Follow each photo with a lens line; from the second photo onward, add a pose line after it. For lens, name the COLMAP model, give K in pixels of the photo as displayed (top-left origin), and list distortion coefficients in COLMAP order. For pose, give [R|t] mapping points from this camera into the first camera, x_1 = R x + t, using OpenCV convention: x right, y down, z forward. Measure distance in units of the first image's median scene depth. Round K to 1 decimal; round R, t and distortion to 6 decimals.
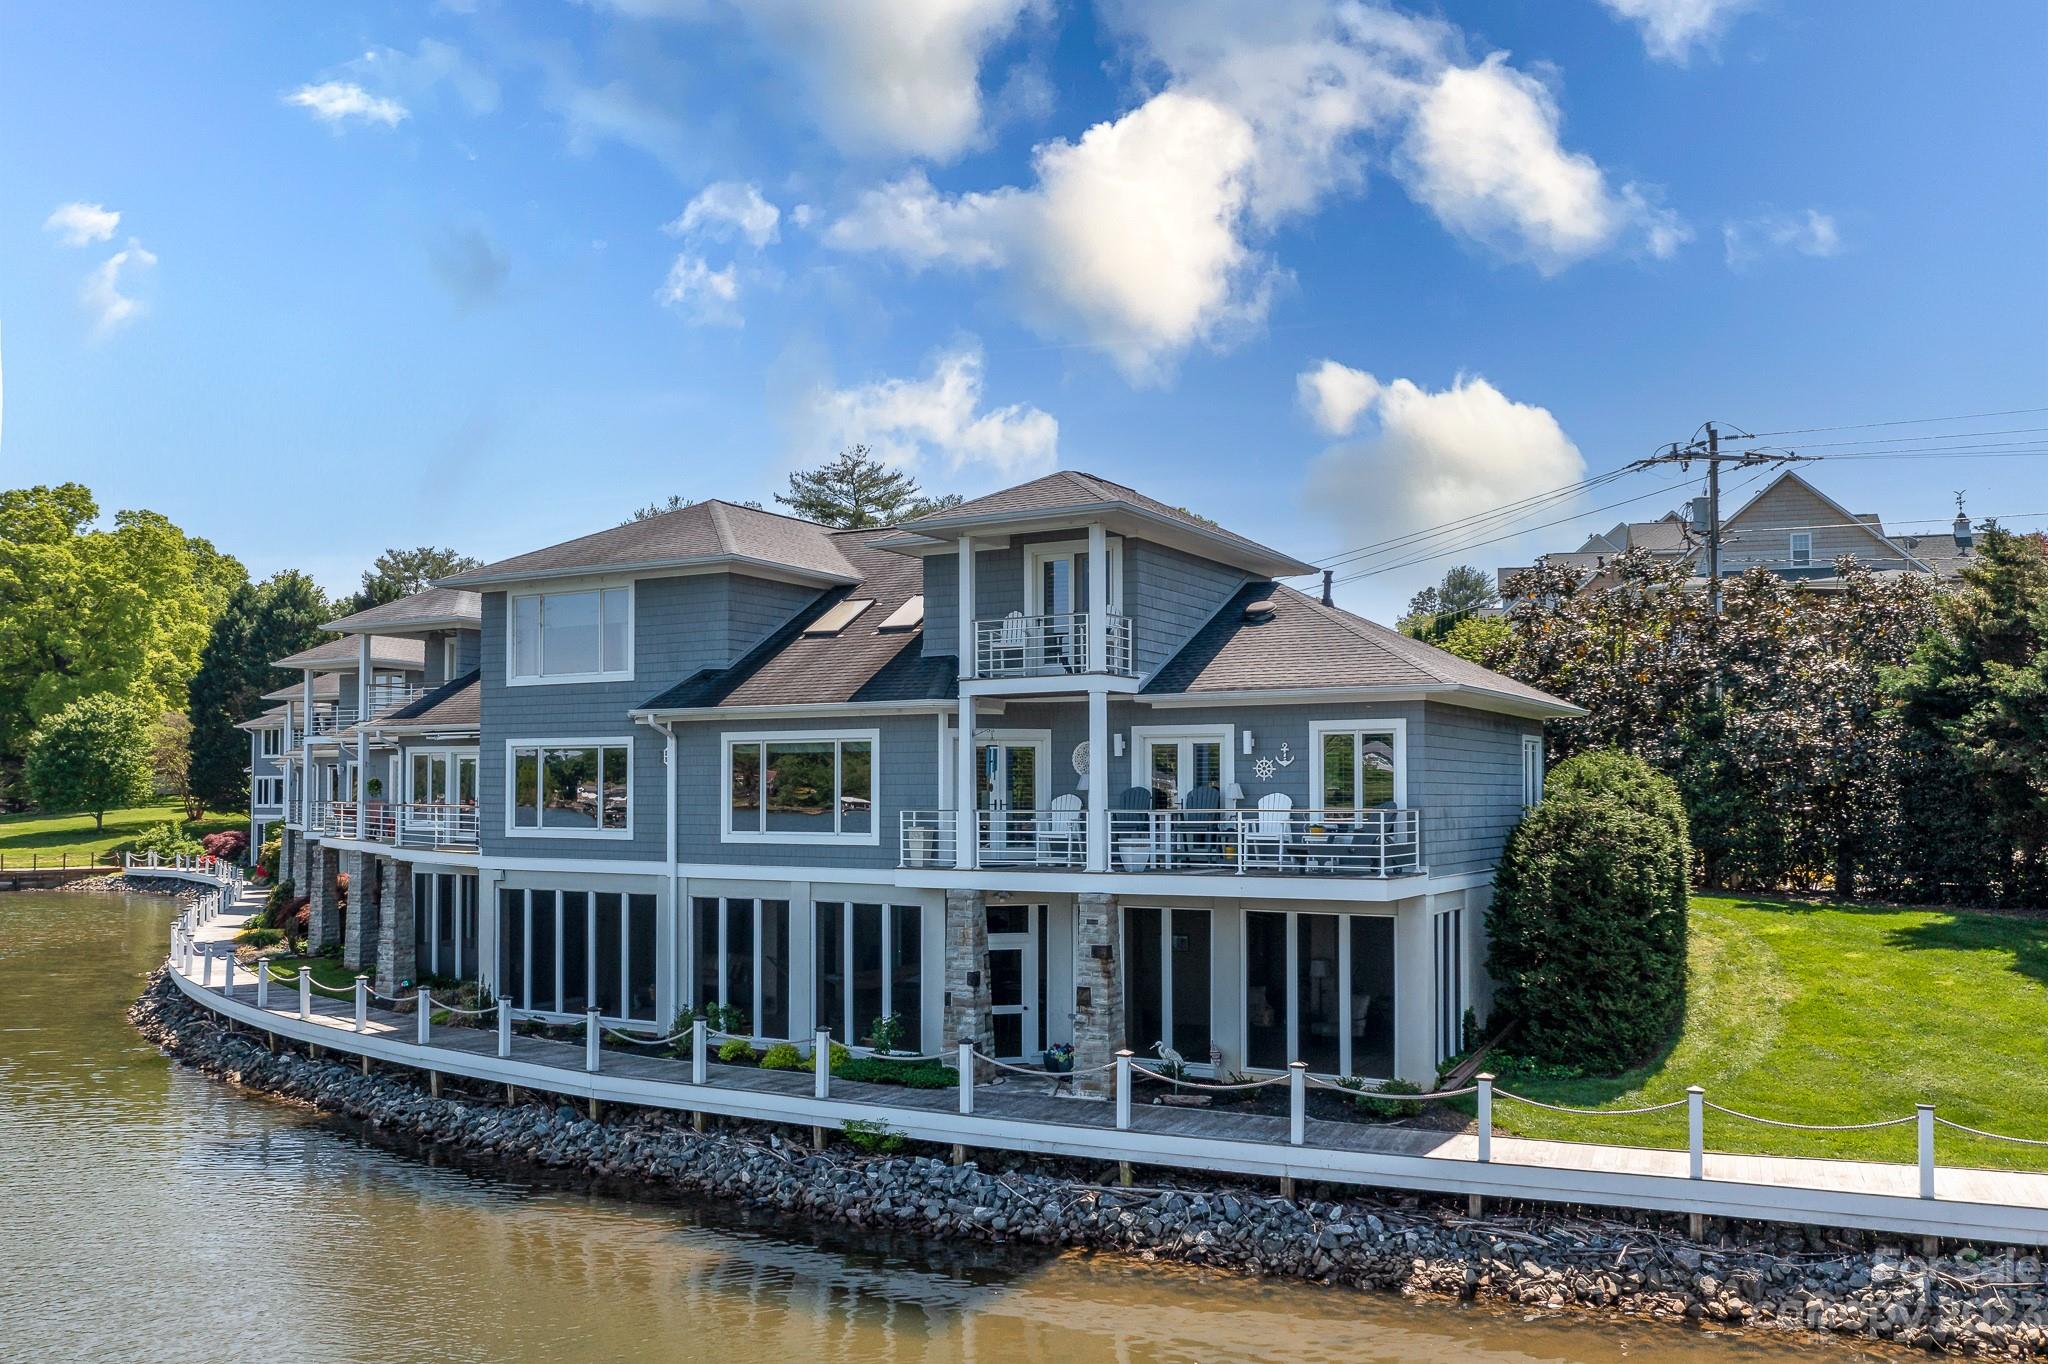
lens RADIAL K [[1634.3, 0, 1021.9], [0, 1634.3, 748.8], [0, 0, 1]] dist [-0.004885, -0.004647]
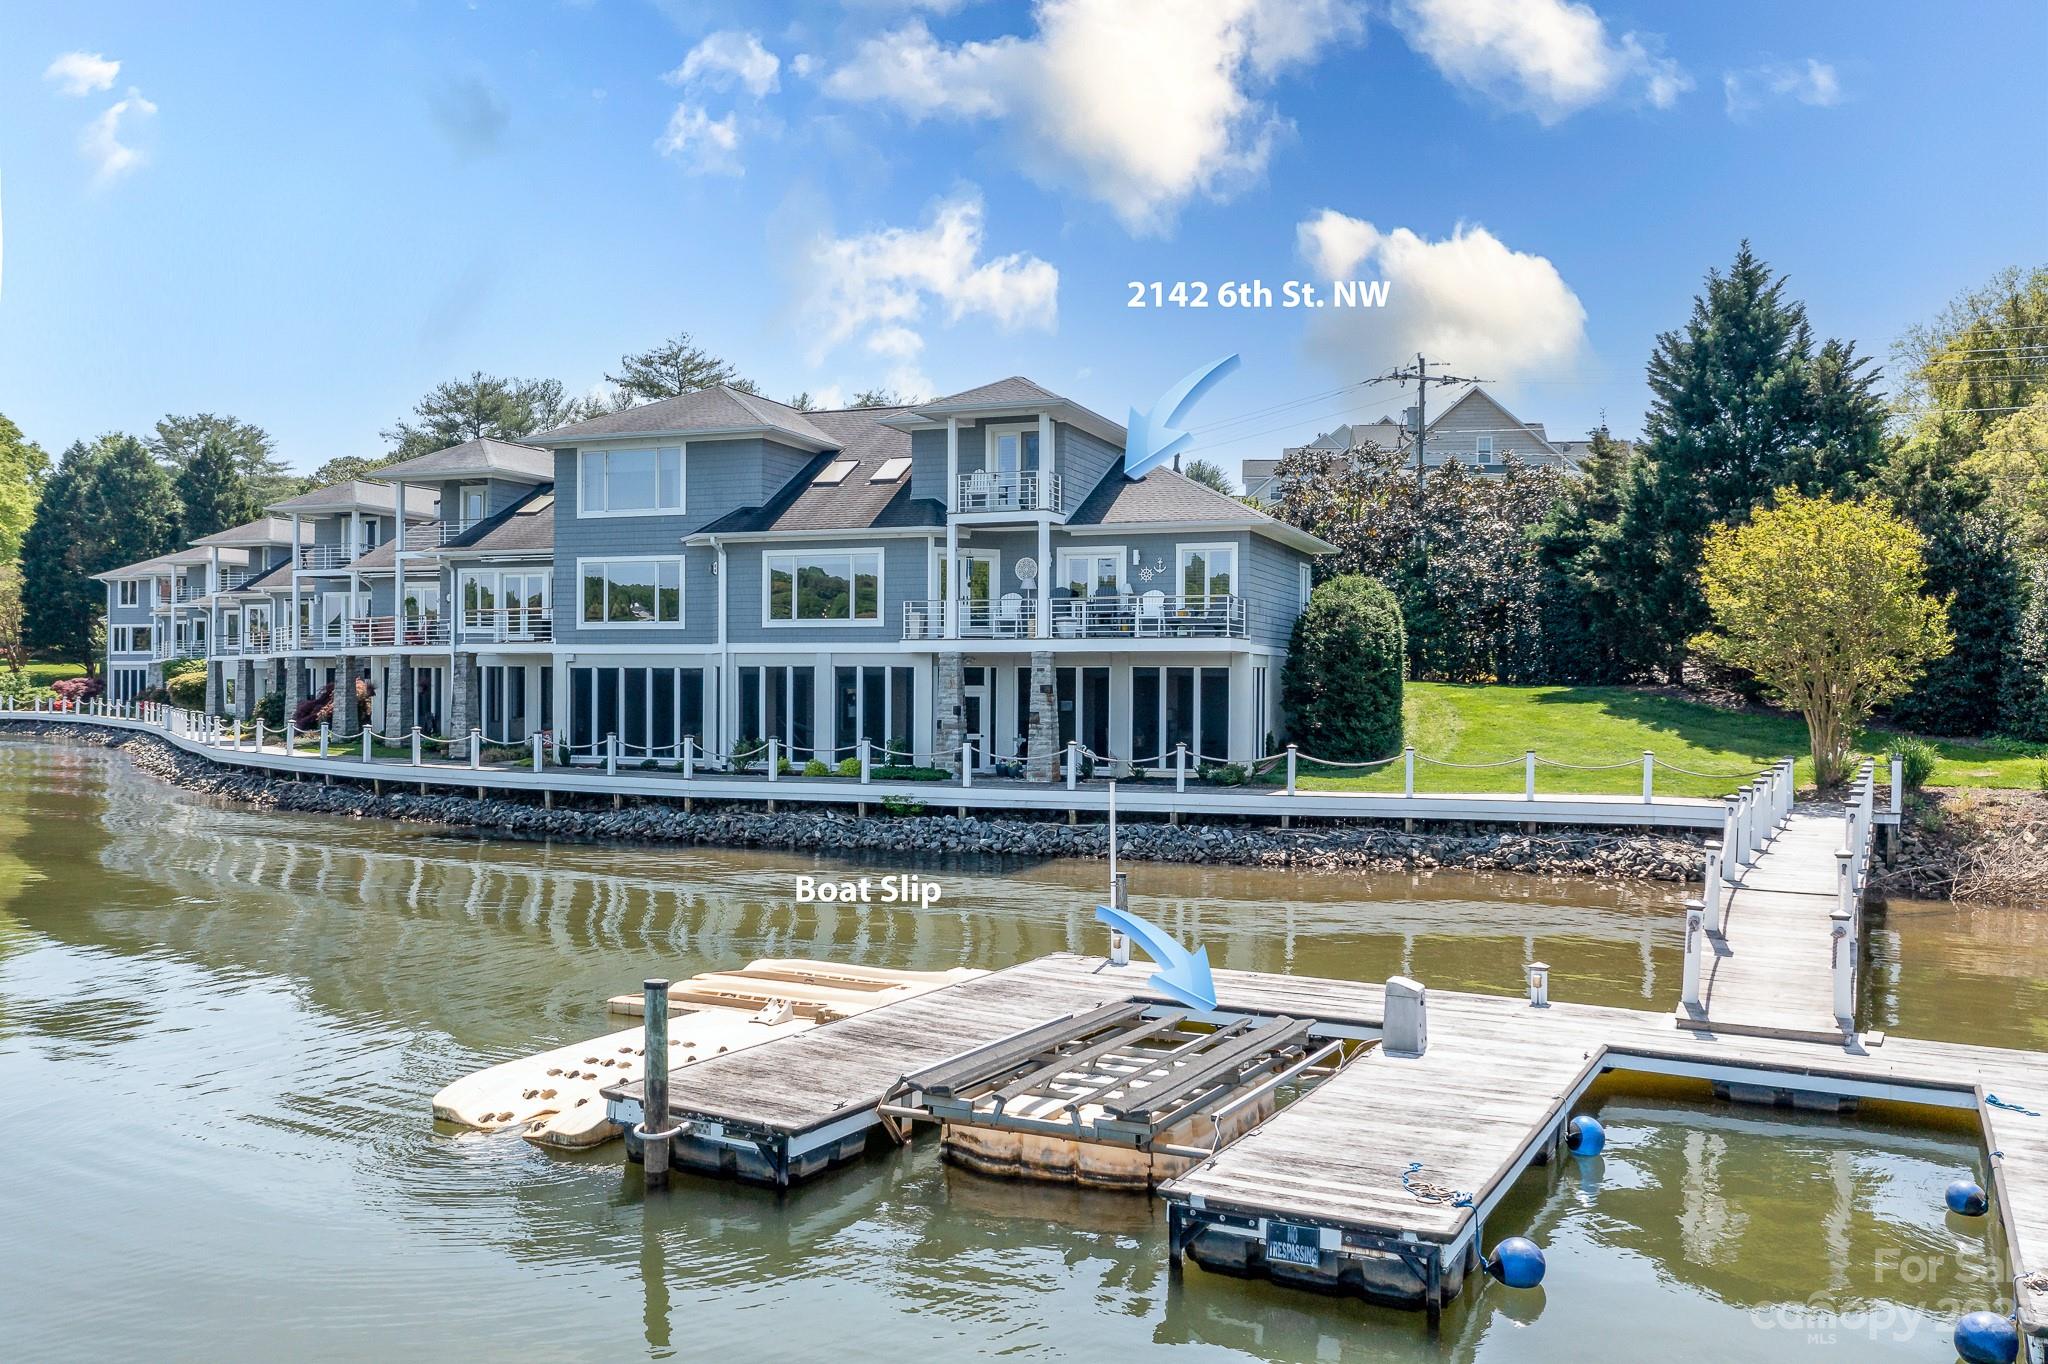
lens RADIAL K [[1608.1, 0, 1024.0], [0, 1608.1, 682.0], [0, 0, 1]] dist [-0.010252, 0.000773]
pose [[0.986649, 0.004887, 0.162785, -0.186957], [-0.009713, 0.999536, 0.028865, 0.062215], [-0.162569, -0.030061, 0.986239, -0.426855]]
